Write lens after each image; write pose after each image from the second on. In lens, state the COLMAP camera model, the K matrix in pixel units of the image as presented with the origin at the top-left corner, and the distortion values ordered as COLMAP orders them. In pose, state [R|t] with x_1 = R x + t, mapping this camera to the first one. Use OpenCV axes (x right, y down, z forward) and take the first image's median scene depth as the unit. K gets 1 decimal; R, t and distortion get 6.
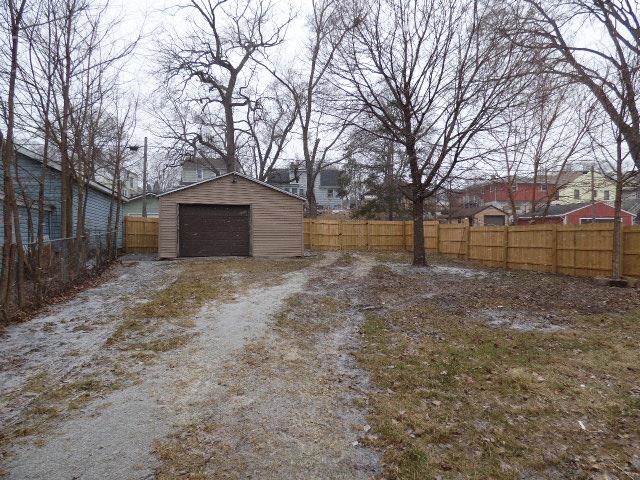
lens RADIAL K [[390.8, 0, 320.0], [0, 390.8, 240.0], [0, 0, 1]] dist [-0.002710, -0.000044]
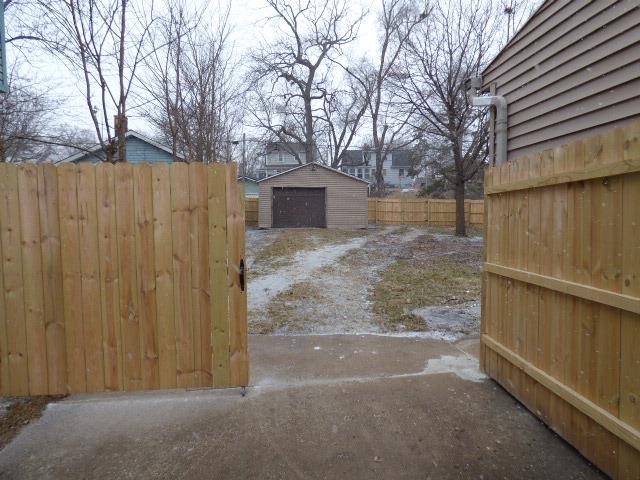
lens RADIAL K [[390.8, 0, 320.0], [0, 390.8, 240.0], [0, 0, 1]] dist [-0.002710, -0.000044]
pose [[0.981779, 0.016310, -0.189327, 0.024934], [-0.005883, 0.998441, 0.055503, 0.005947], [0.189937, -0.053378, 0.980344, -0.137437]]
